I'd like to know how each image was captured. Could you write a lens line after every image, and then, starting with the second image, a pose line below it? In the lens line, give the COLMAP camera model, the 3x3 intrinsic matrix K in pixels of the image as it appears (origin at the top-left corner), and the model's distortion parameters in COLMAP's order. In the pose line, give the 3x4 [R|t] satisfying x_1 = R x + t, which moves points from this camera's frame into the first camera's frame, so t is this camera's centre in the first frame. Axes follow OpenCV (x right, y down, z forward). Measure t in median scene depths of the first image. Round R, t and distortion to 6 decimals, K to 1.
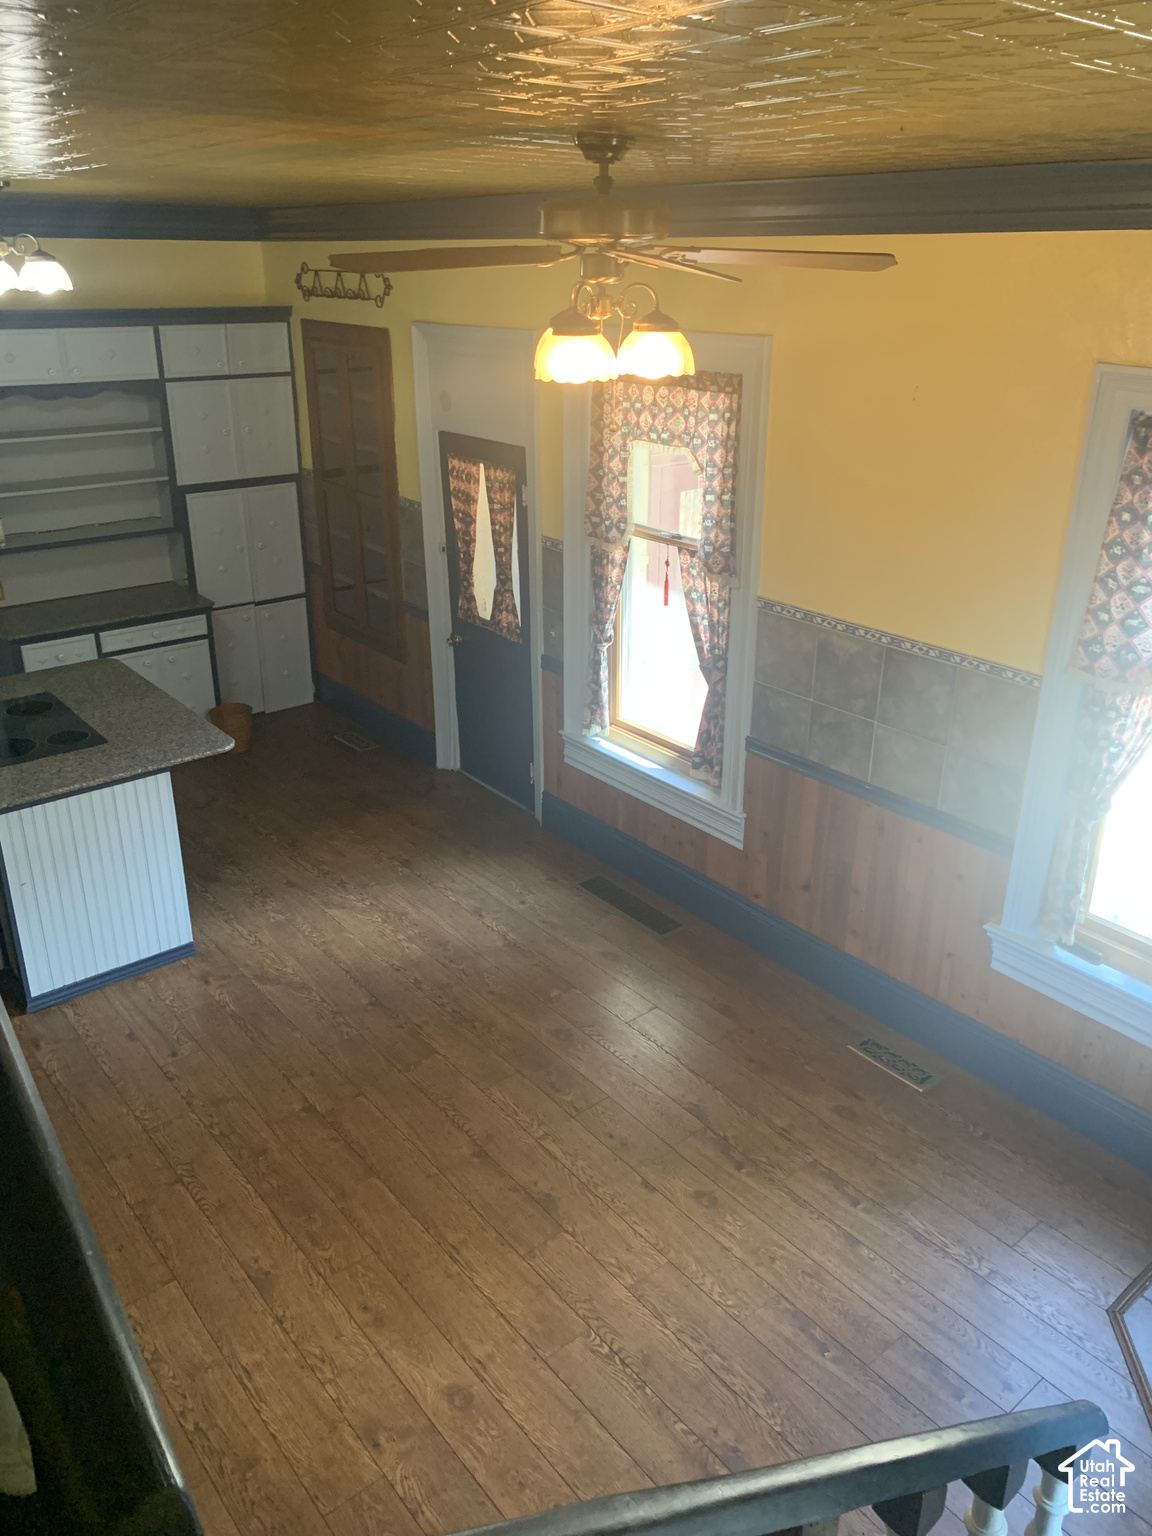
lens RADIAL K [[1173.9, 0, 582.3], [0, 1173.9, 757.3], [0, 0, 1]] dist [0.167976, -0.502269]
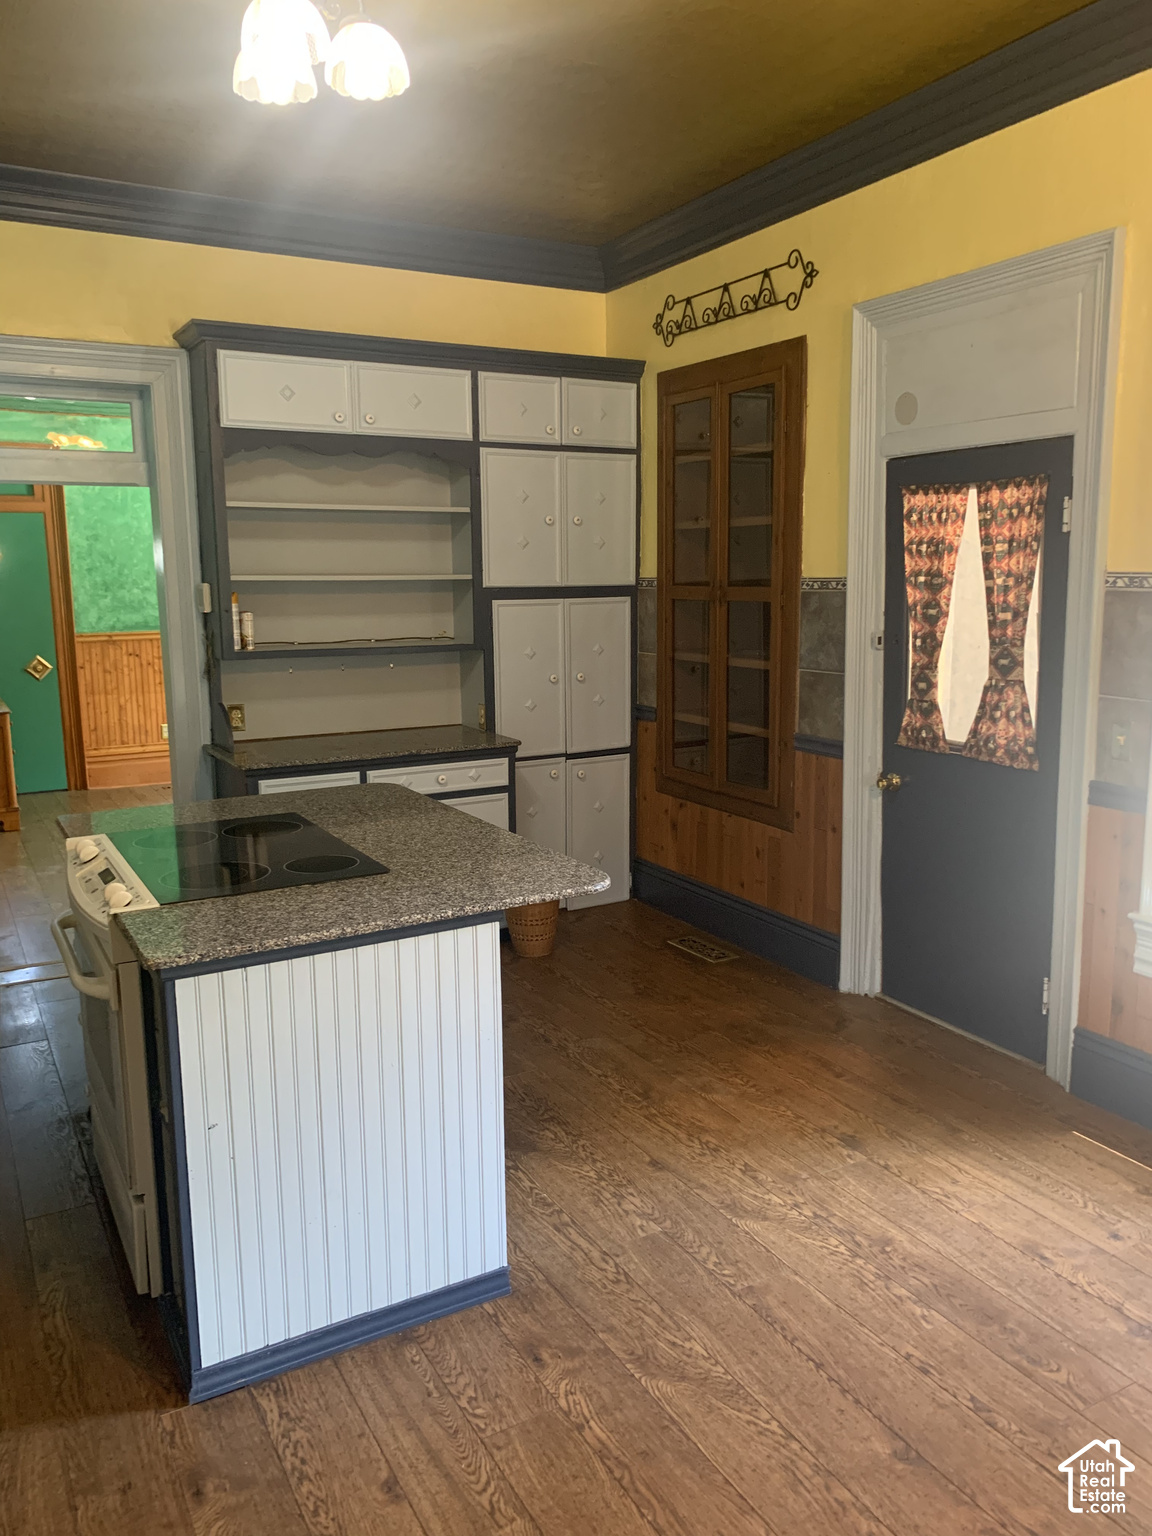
lens RADIAL K [[1177.6, 0, 582.1], [0, 1177.6, 766.5], [0, 0, 1]] dist [0.037881, -0.057789]
pose [[0.984502, 0.009462, -0.175120, -0.174534], [-0.049291, 0.973221, -0.224523, 0.047850], [0.168306, 0.229675, 0.958604, 0.388118]]
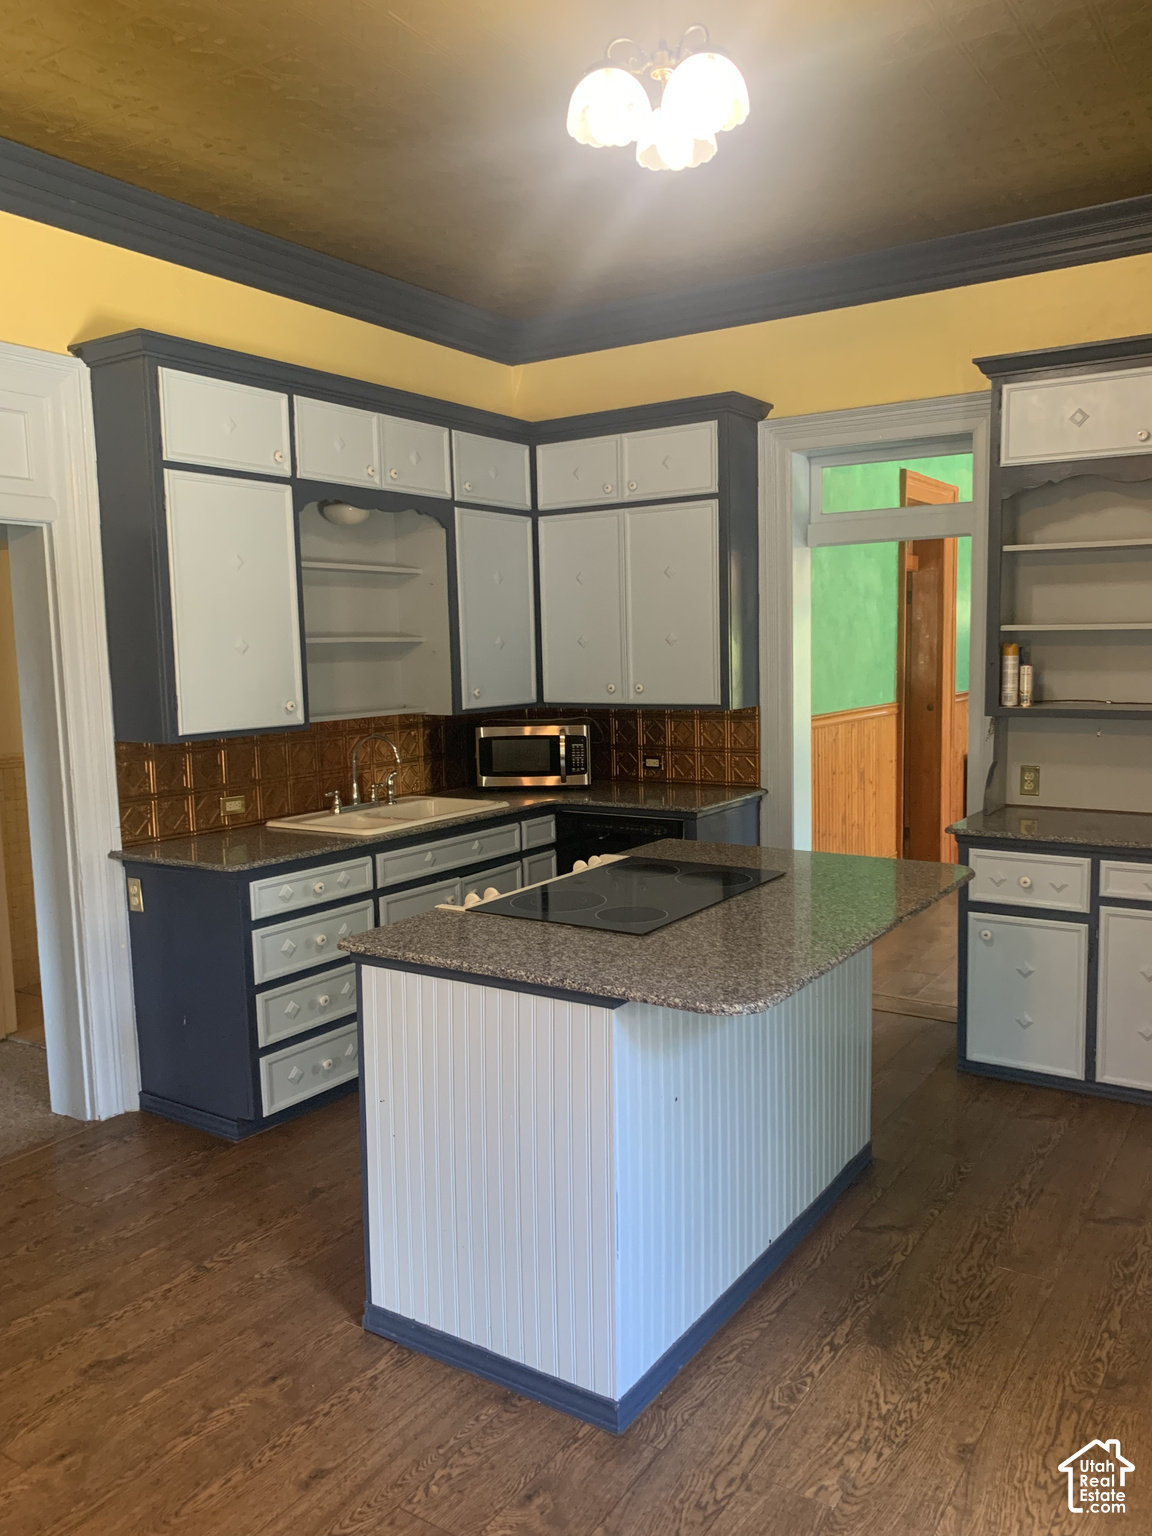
lens RADIAL K [[1160.1, 0, 576.0], [0, 1160.1, 768.0], [0, 0, 1]] dist [-0.008211, -0.005424]
pose [[0.290912, 0.091176, -0.952396, 0.057529], [-0.354065, 0.935035, -0.018636, -0.050014], [0.888824, 0.342631, 0.304295, 0.646602]]
